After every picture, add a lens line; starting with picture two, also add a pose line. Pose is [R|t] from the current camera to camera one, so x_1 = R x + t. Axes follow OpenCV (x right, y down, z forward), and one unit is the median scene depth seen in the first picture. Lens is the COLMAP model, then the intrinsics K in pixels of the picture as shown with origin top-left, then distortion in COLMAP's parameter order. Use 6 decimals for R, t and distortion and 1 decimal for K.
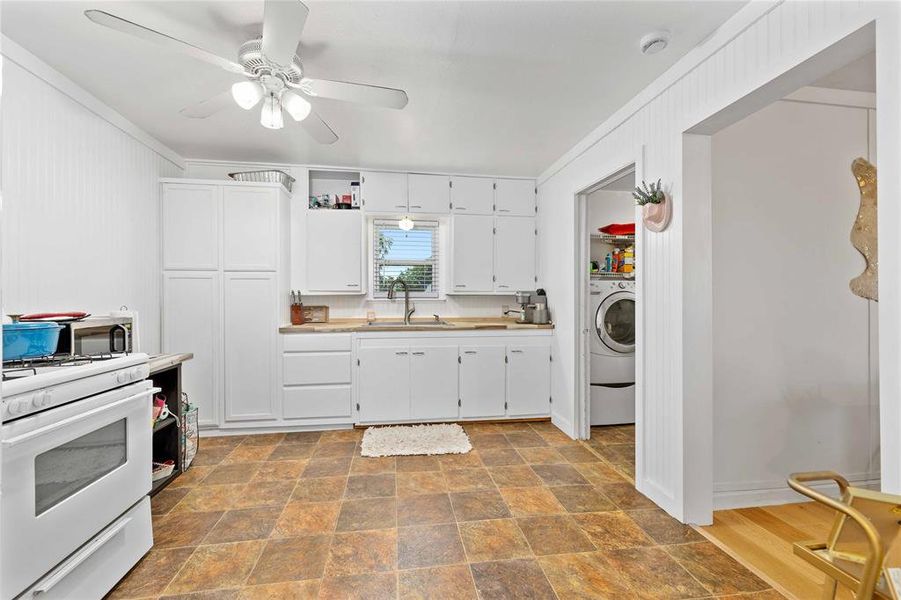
lens RADIAL K [[381.8, 0, 446.2], [0, 381.8, 299.8], [0, 0, 1]] dist [0.000747, 0.000493]
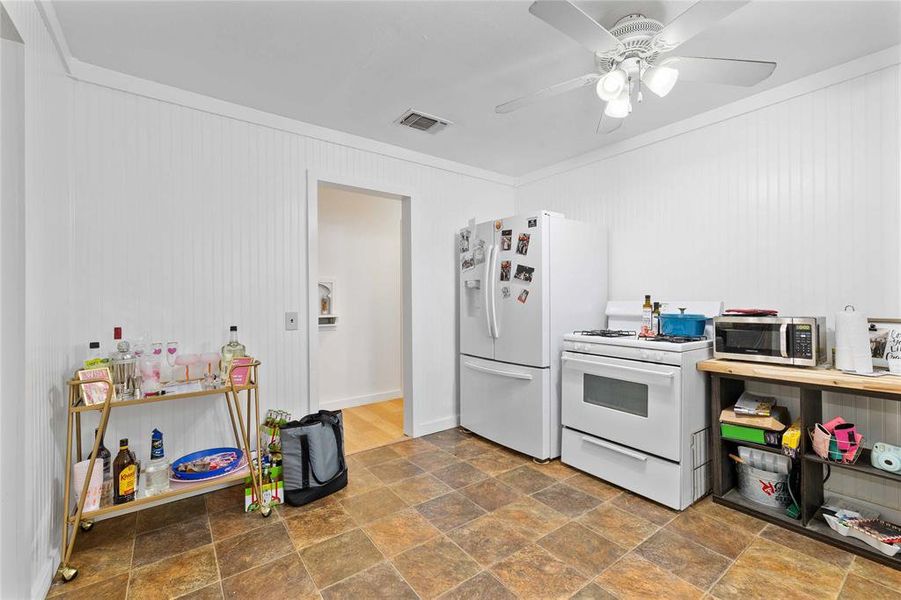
lens RADIAL K [[381.8, 0, 446.2], [0, 381.8, 299.8], [0, 0, 1]] dist [0.000747, 0.000493]
pose [[-0.882629, 0.008421, -0.469996, 0.217822], [0.006767, 0.999964, 0.005209, -0.004632], [0.470022, 0.001417, -0.882653, 0.928397]]
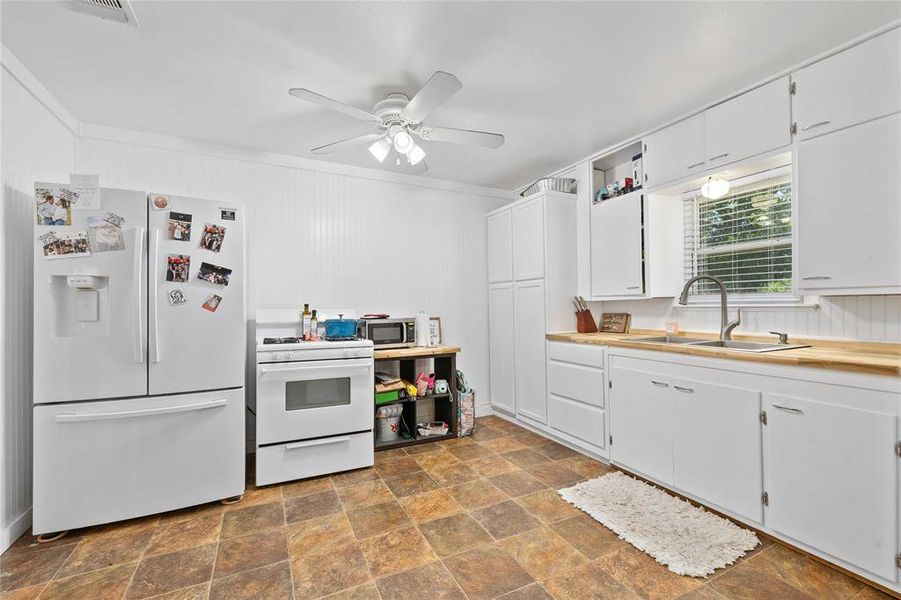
lens RADIAL K [[383.1, 0, 447.9], [0, 383.1, 307.4], [0, 0, 1]] dist [0.001925, 0.000215]
pose [[0.307753, 0.001793, -0.951465, 0.440546], [0.002403, 0.999994, 0.002662, -0.000409], [0.951463, -0.003105, 0.307747, 0.443844]]
